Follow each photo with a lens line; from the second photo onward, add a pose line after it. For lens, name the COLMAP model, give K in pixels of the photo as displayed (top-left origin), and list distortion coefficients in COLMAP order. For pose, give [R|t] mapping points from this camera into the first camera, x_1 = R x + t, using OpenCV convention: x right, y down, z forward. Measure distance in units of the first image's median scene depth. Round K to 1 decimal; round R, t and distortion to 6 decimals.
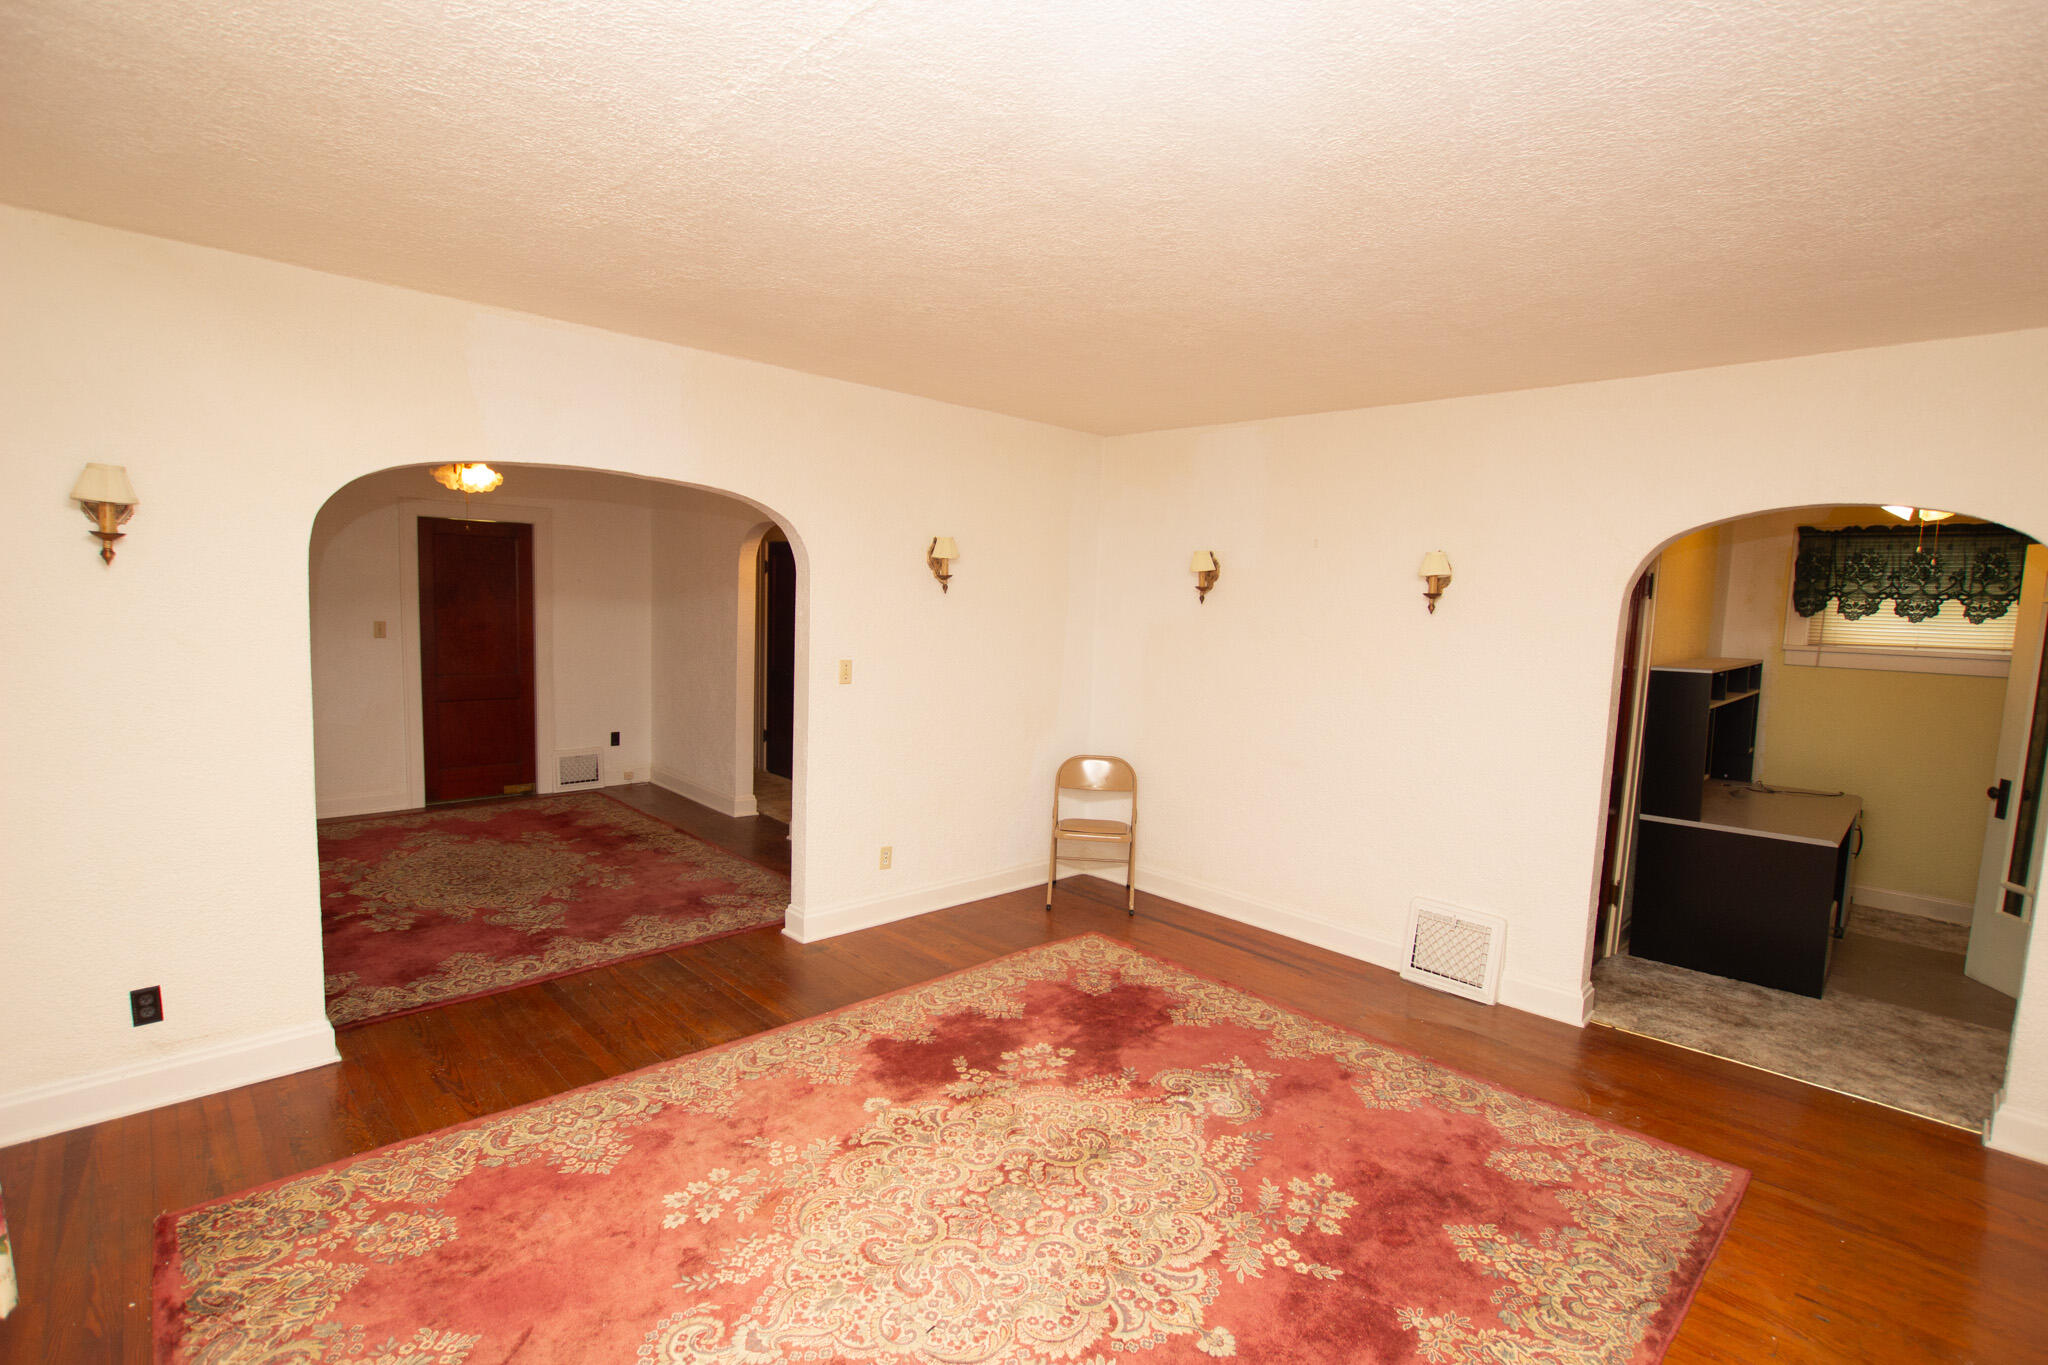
lens RADIAL K [[945.8, 0, 1014.3], [0, 945.8, 697.3], [0, 0, 1]] dist [-0.027226, 0.000405]
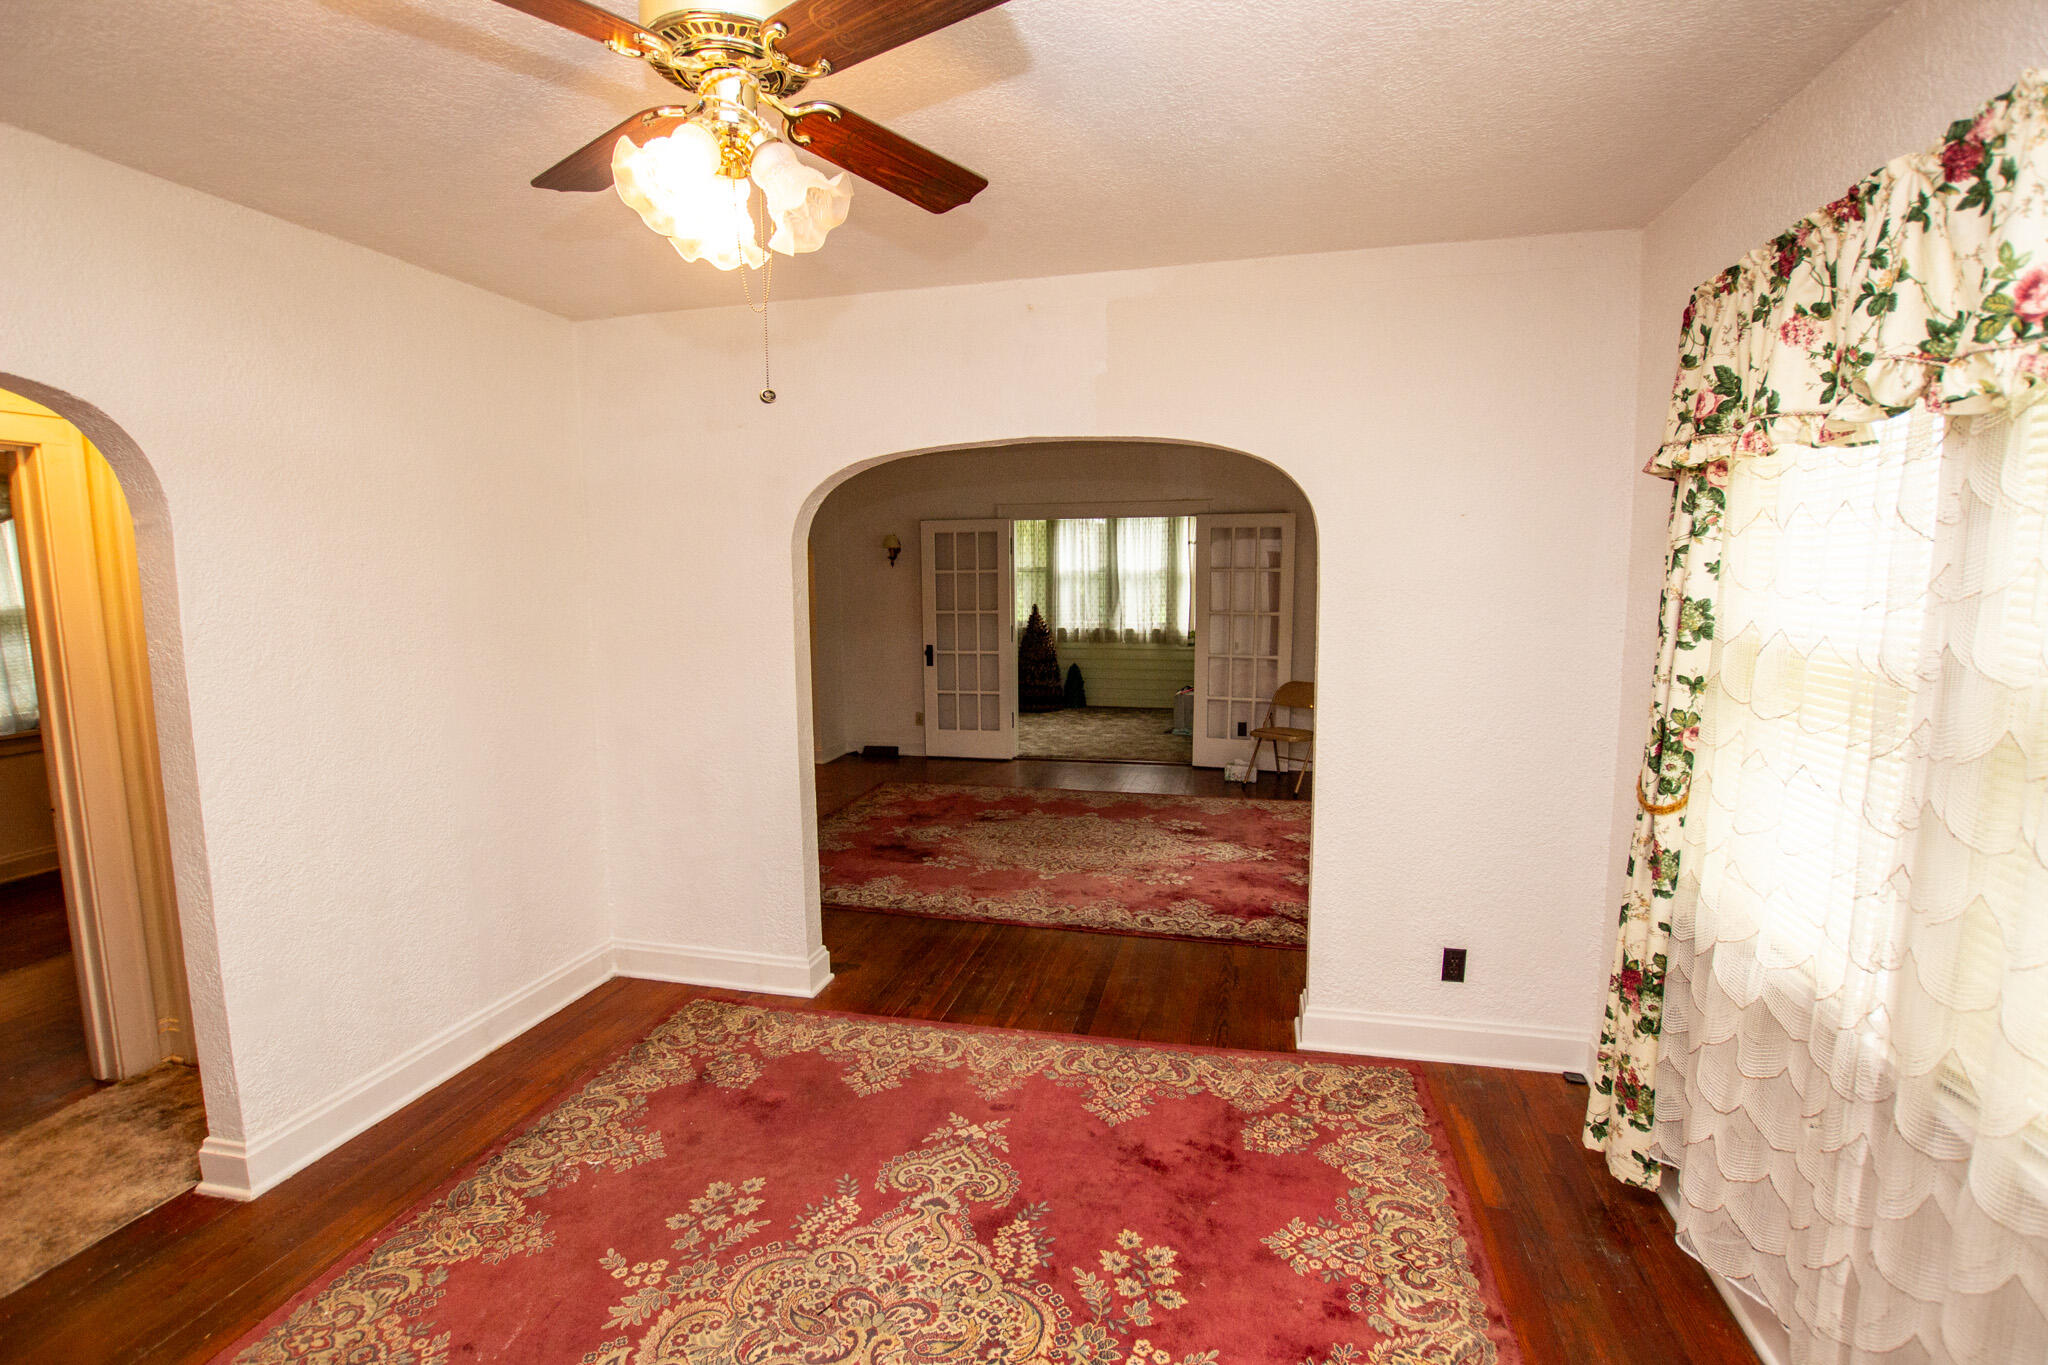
lens RADIAL K [[945.8, 0, 1028.2], [0, 945.8, 675.3], [0, 0, 1]] dist [-0.027226, 0.000405]
pose [[-0.536010, -0.124691, 0.834953, -1.059747], [0.079544, 0.977172, 0.196994, -0.176431], [-0.840456, 0.172006, -0.513855, 1.308212]]
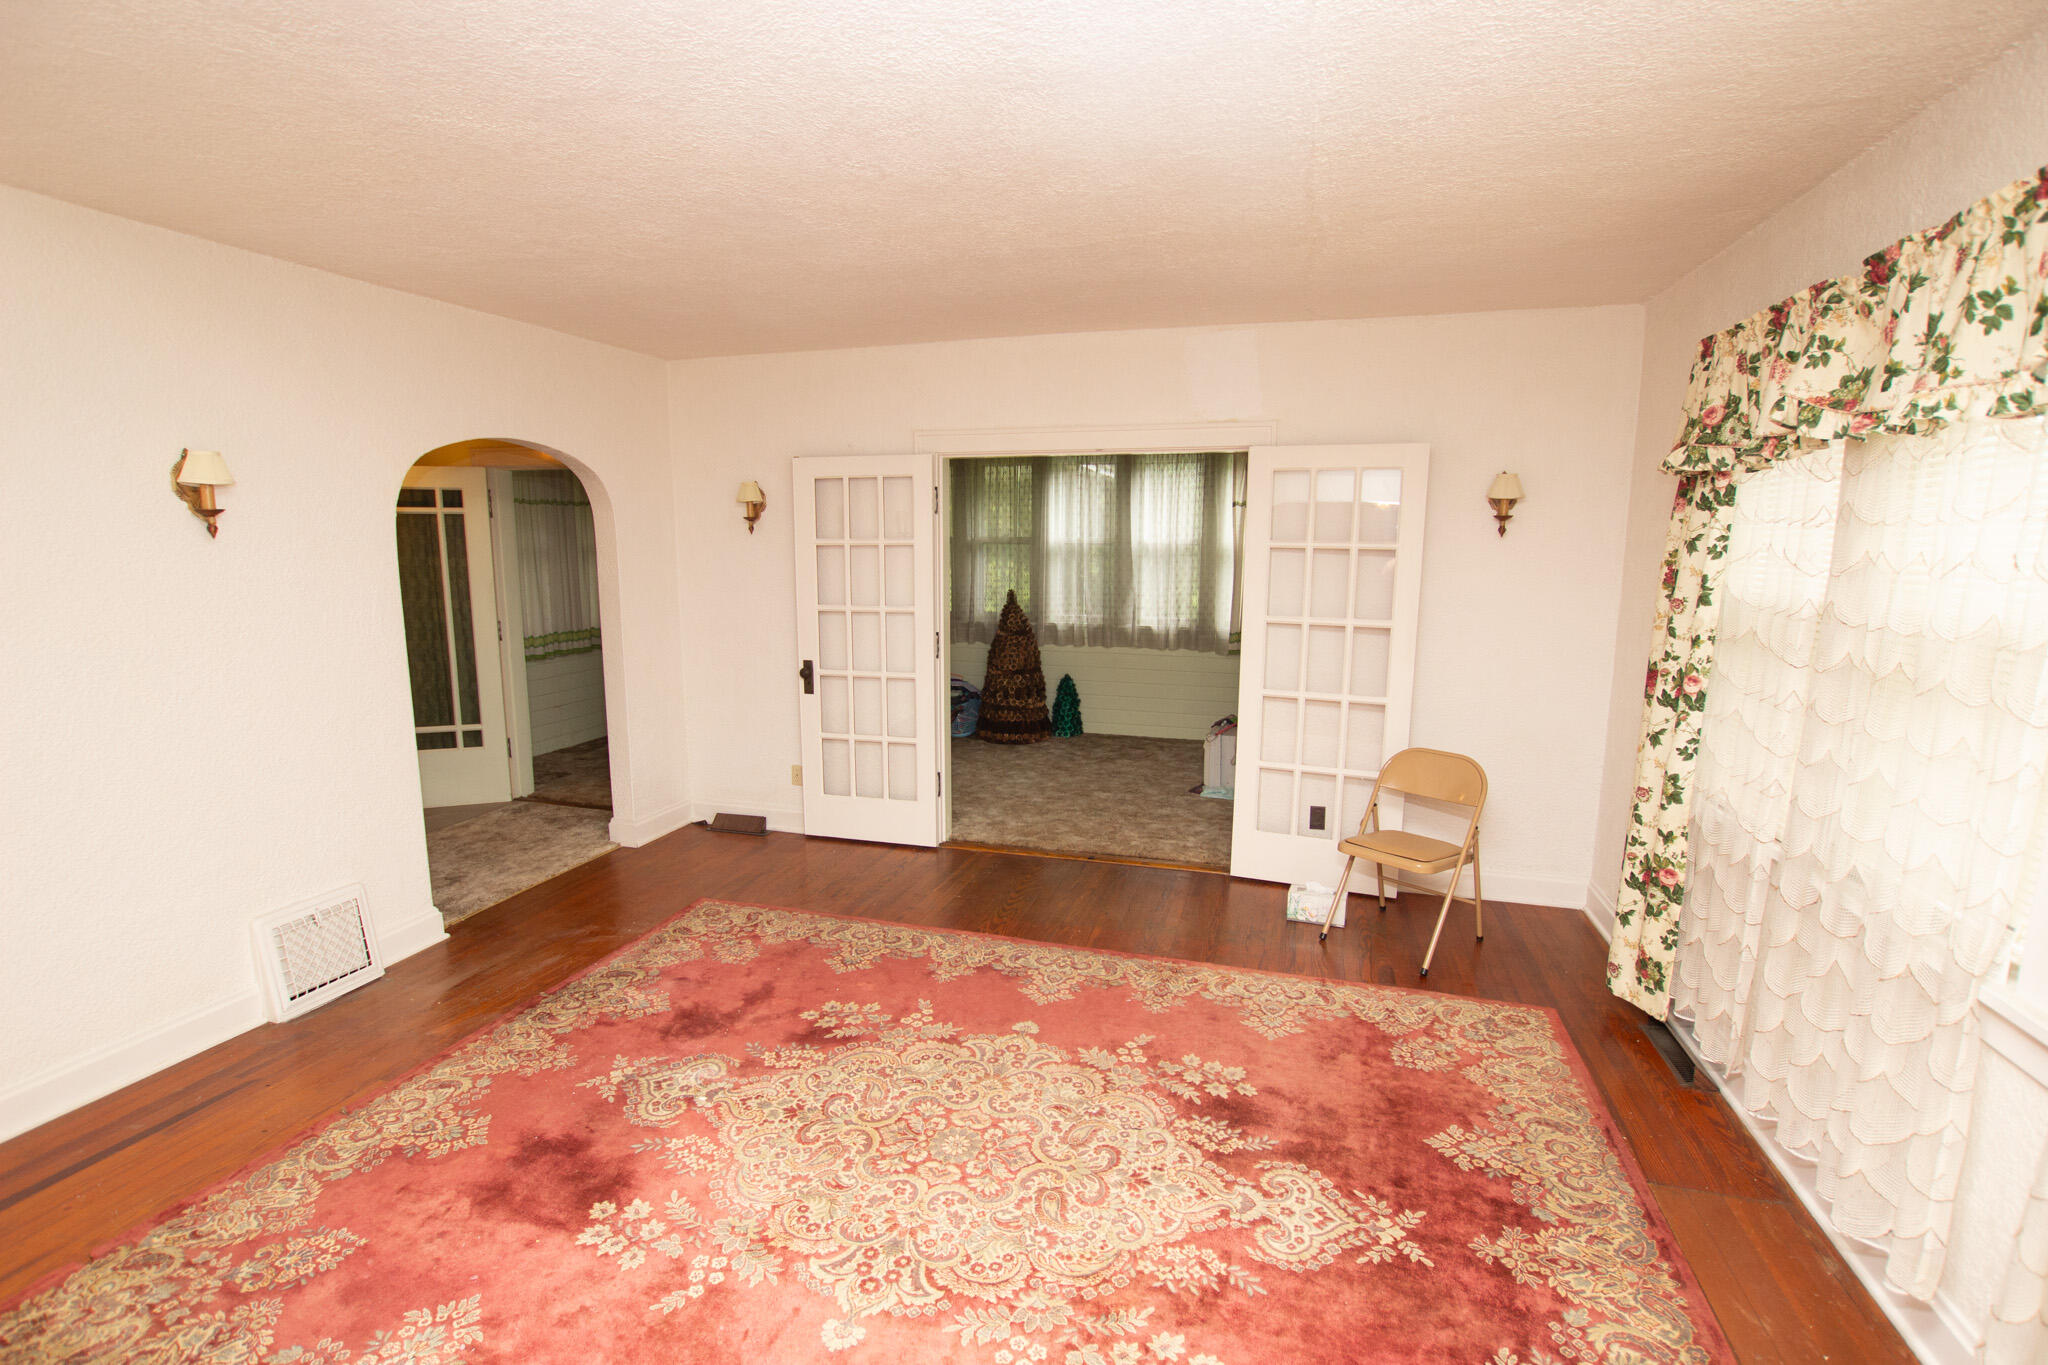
lens RADIAL K [[945.8, 0, 1026.6], [0, 945.8, 678.8], [0, 0, 1]] dist [-0.027226, 0.000405]
pose [[-0.497159, -0.161219, 0.852550, -0.489439], [0.072583, 0.971414, 0.226023, -0.099160], [-0.864618, 0.174250, -0.471246, 0.799383]]
